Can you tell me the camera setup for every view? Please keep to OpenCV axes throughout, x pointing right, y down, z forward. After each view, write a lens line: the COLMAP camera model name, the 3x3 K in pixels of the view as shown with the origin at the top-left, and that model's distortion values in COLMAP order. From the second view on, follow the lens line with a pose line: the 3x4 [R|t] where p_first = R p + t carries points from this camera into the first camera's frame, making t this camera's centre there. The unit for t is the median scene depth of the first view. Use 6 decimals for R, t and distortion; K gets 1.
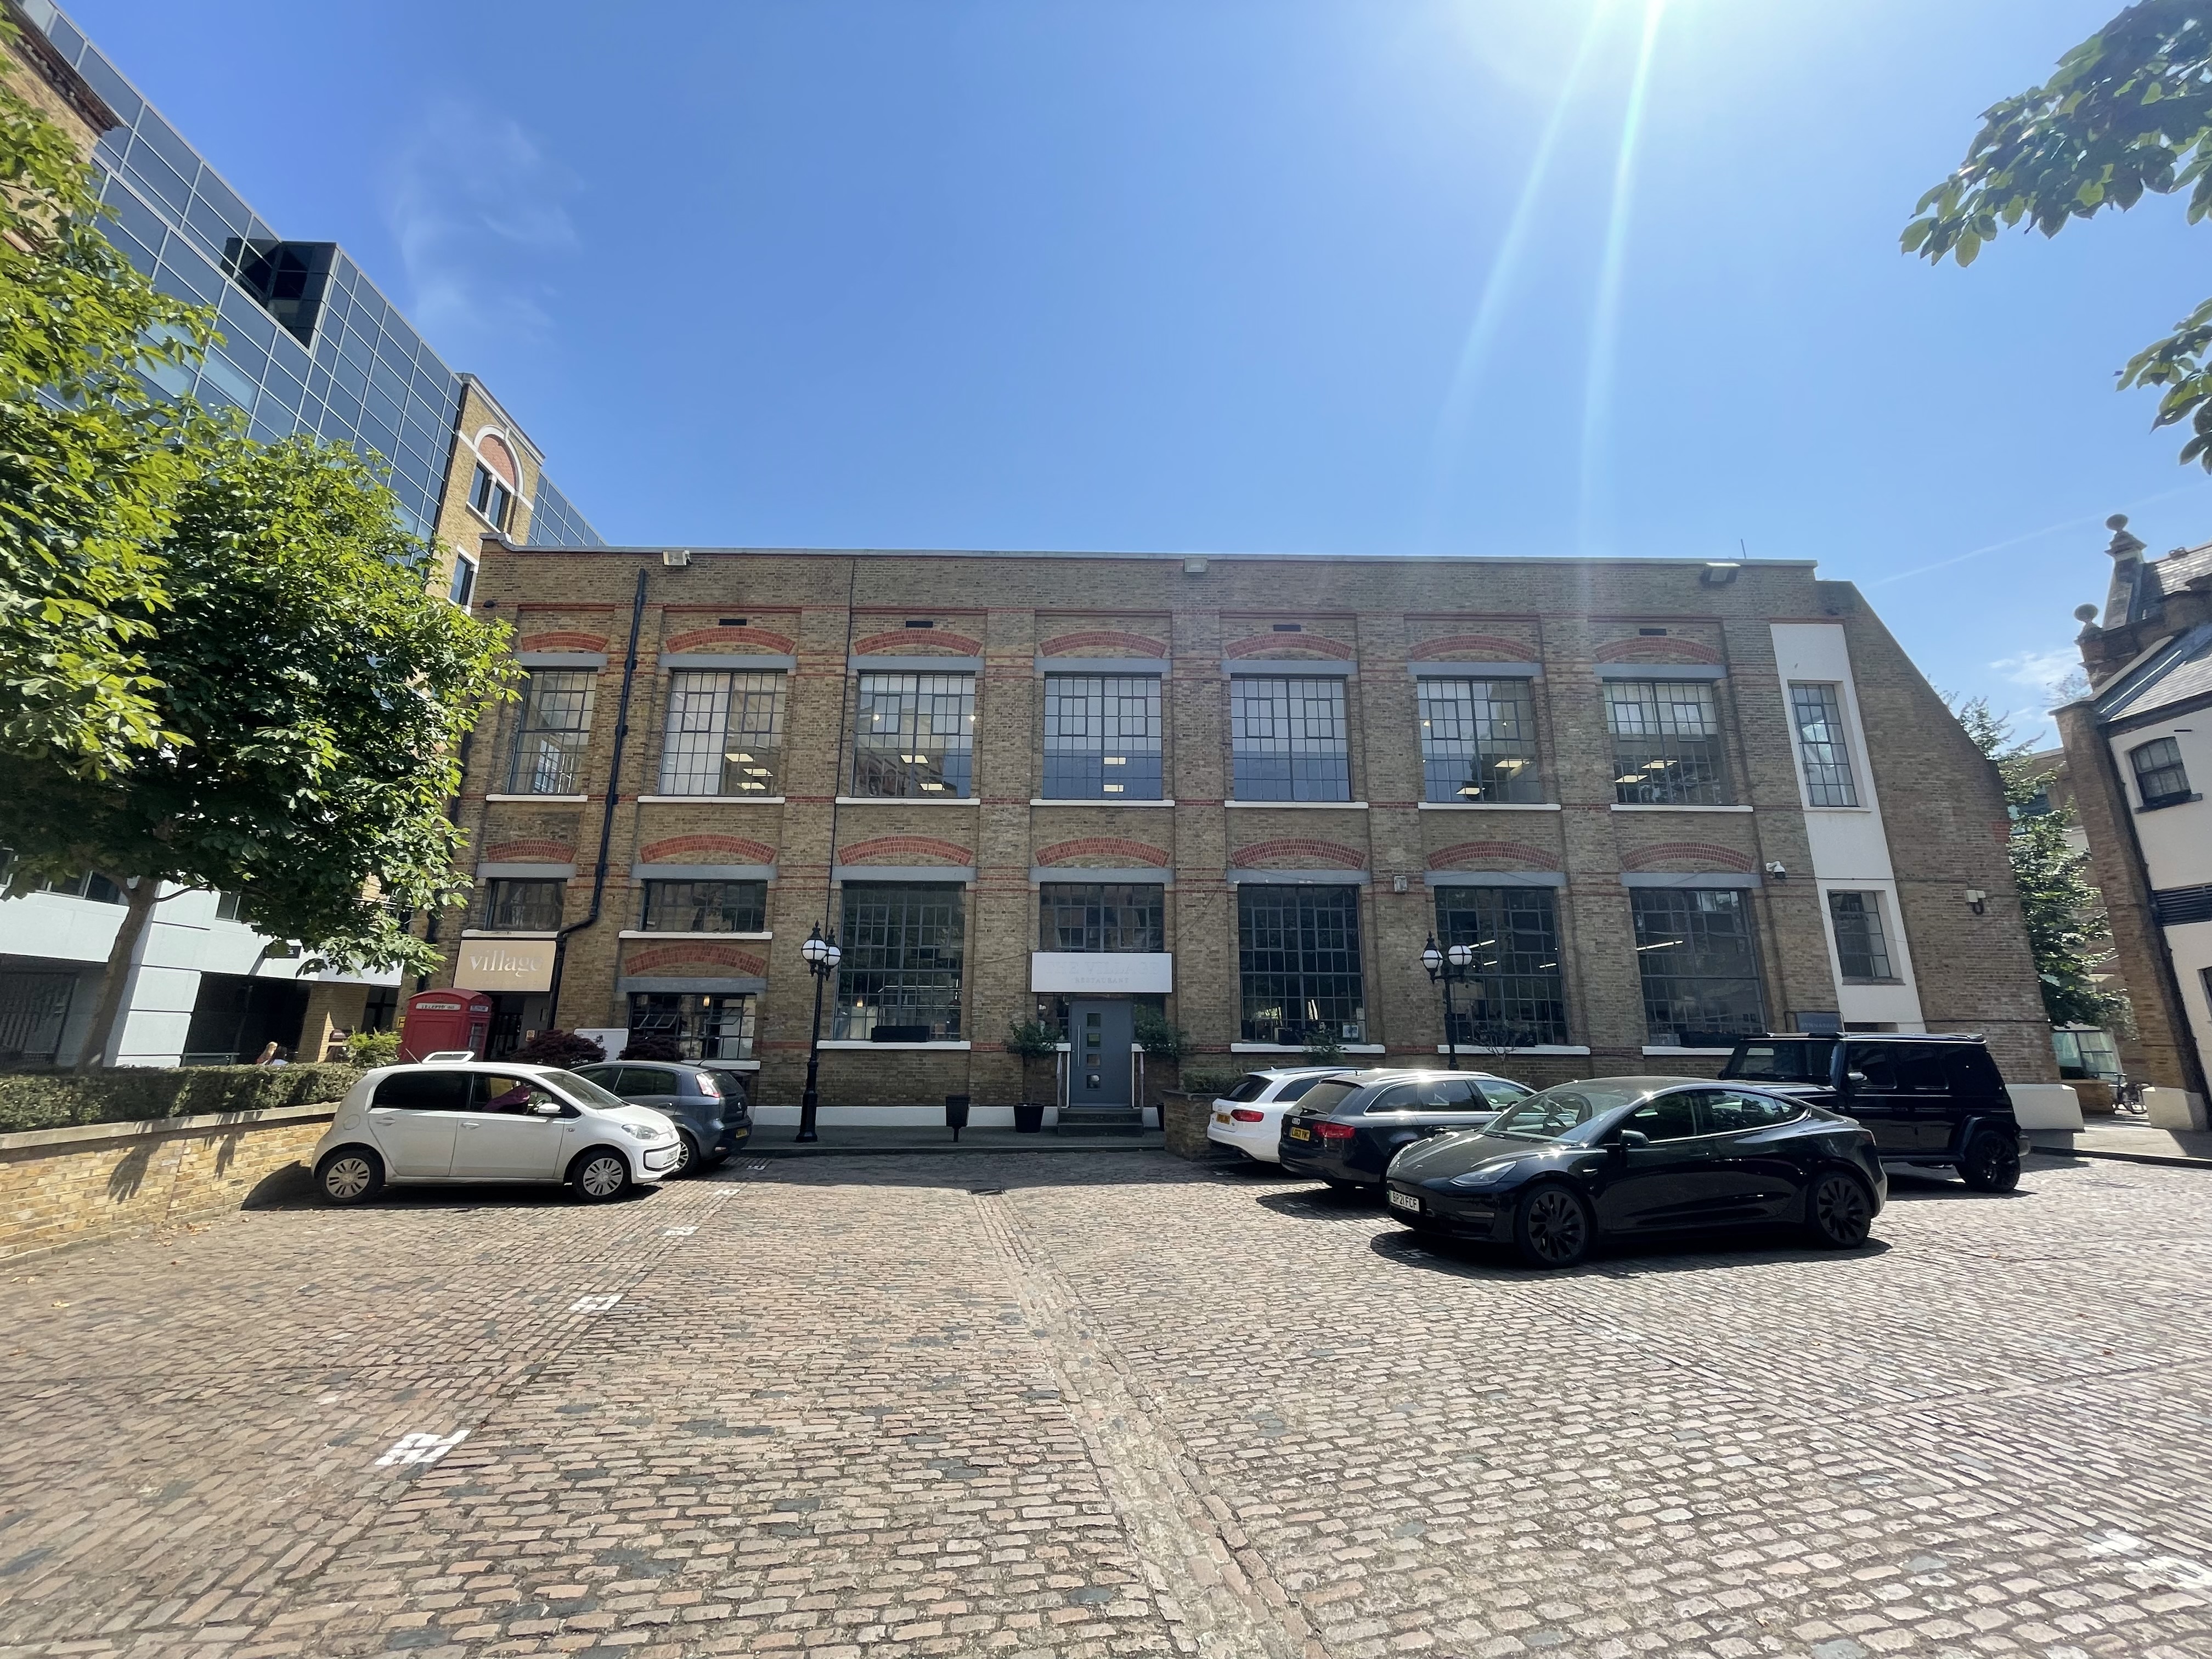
lens RADIAL K [[891.5, 0, 1097.0], [0, 891.5, 815.2], [0, 0, 1]] dist [-0.000440, -0.000386]
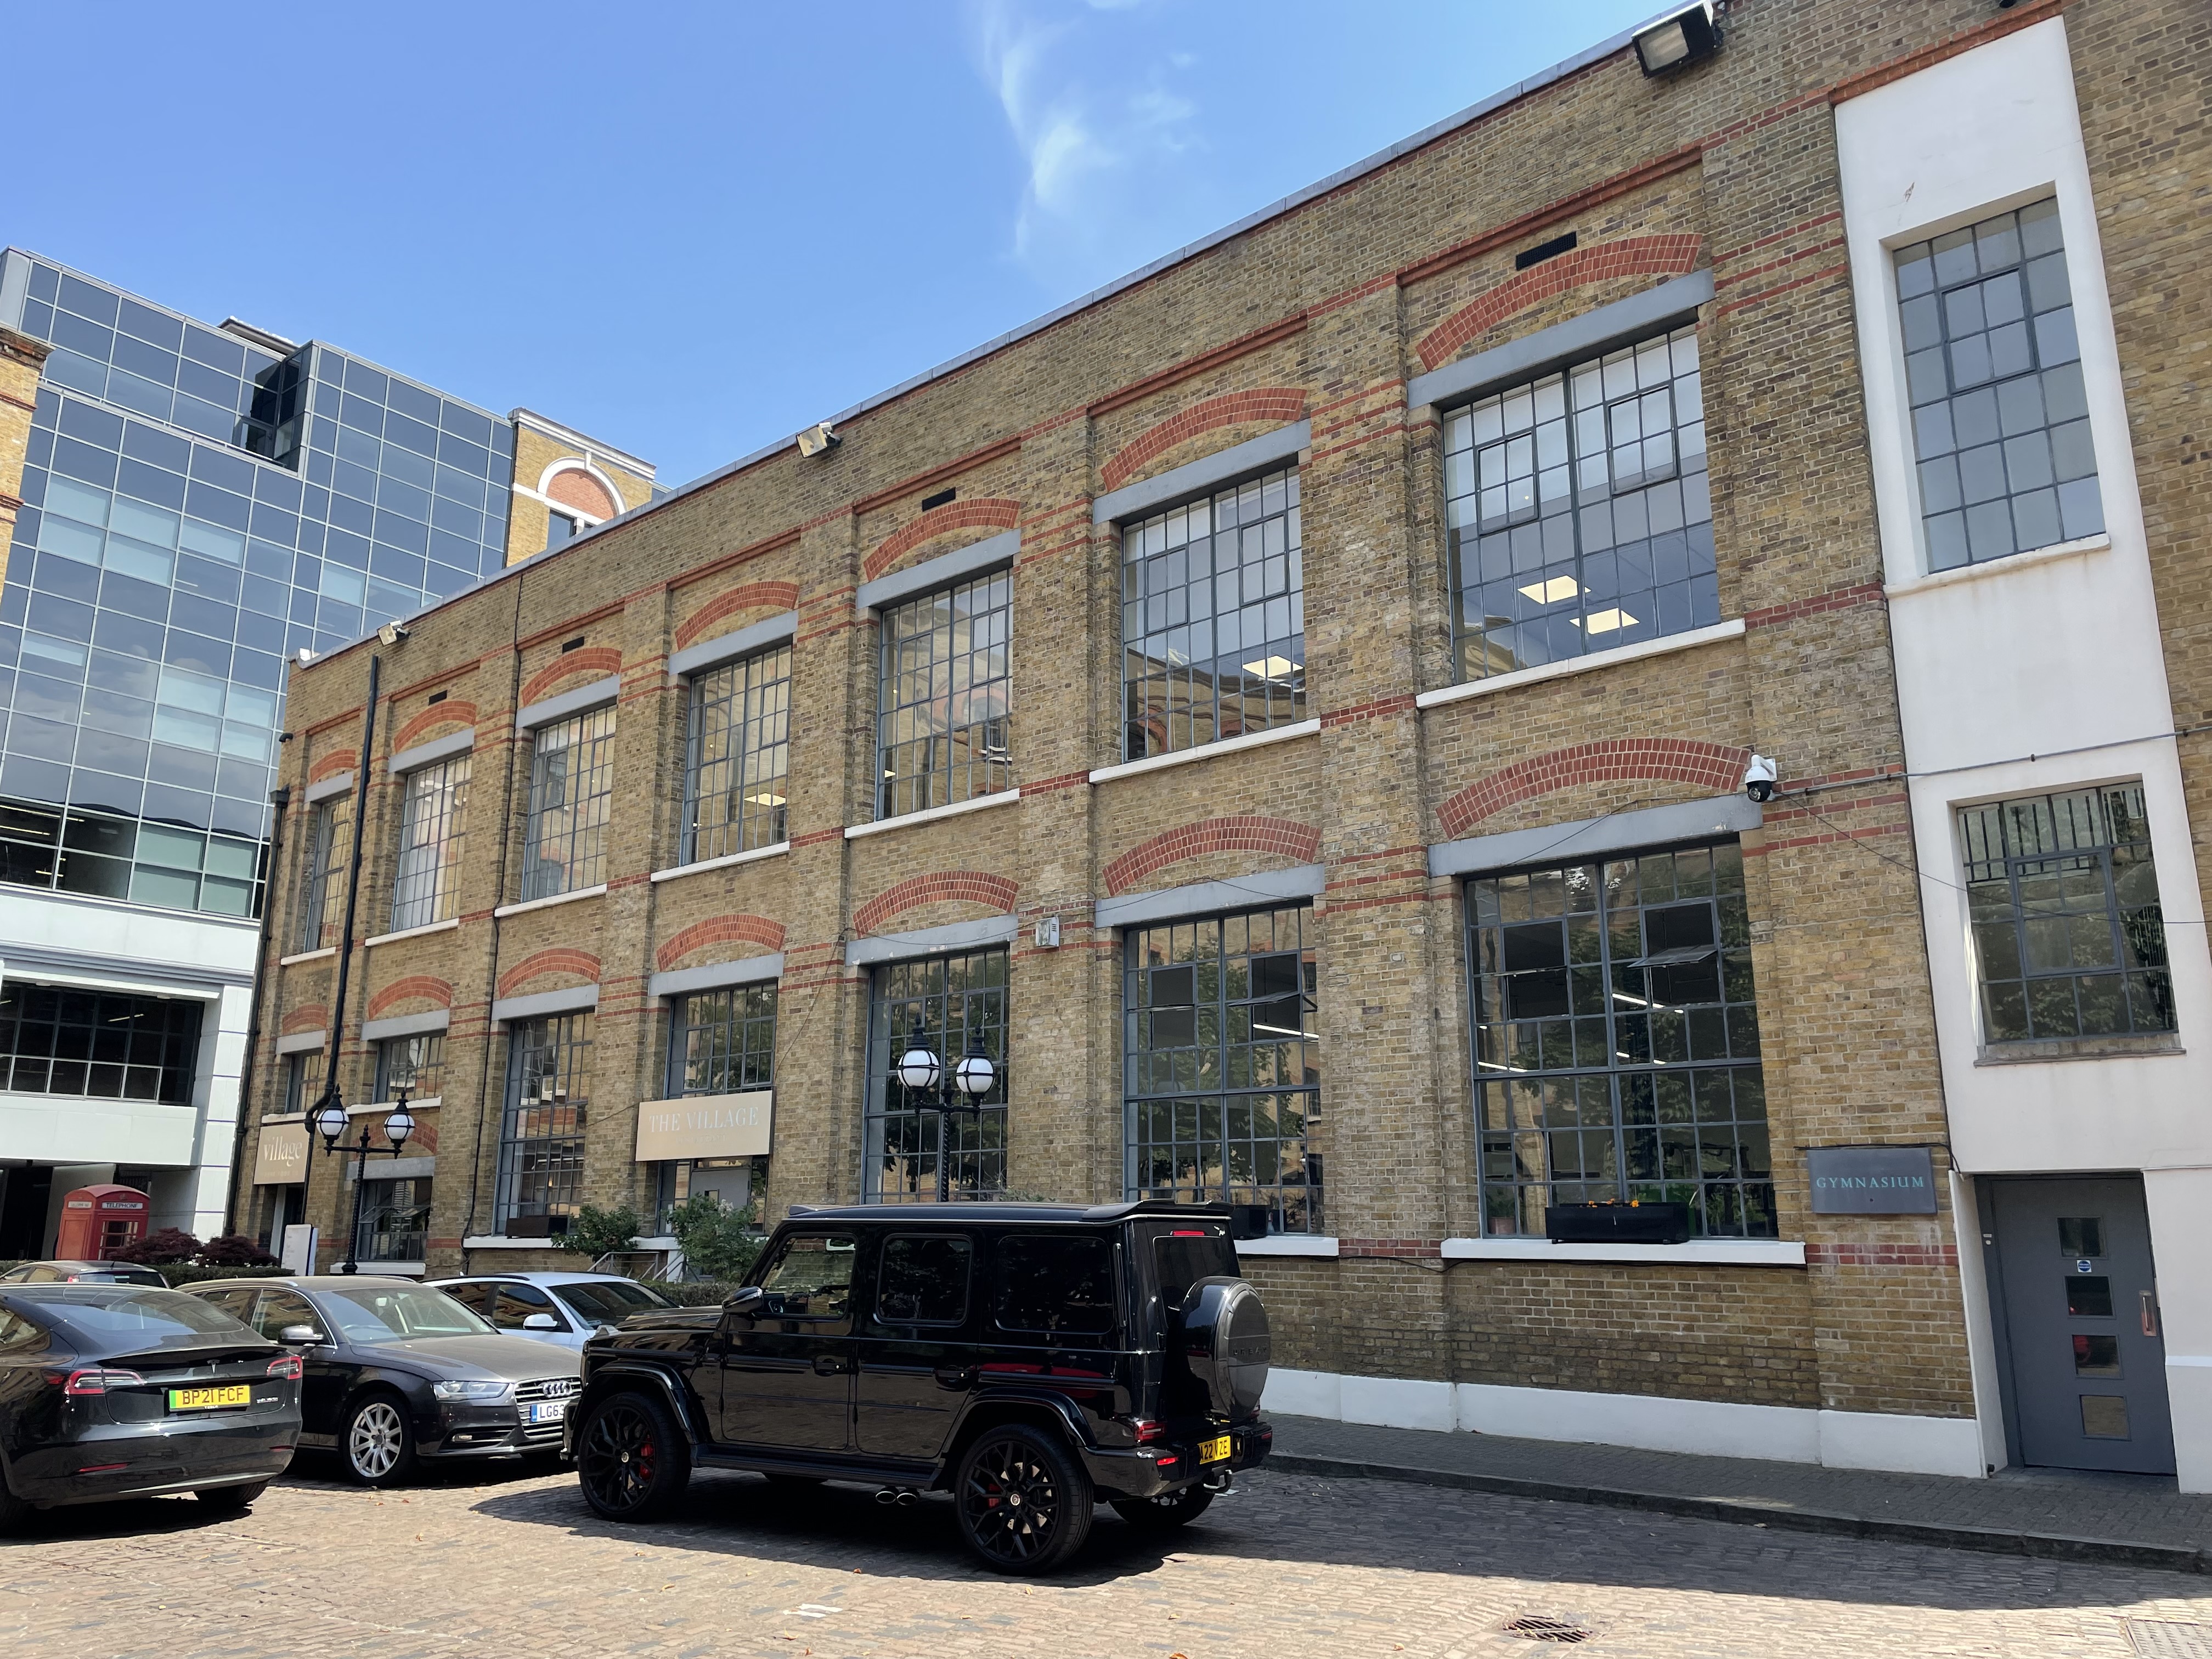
lens RADIAL K [[1671.4, 0, 1089.4], [0, 1671.4, 841.3], [0, 0, 1]] dist [0.052633, -0.017172]
pose [[0.745634, -0.157033, -0.647588, 0.952005], [0.167037, 0.984854, -0.046490, 0.069300], [0.645080, -0.073507, 0.760571, 0.243642]]
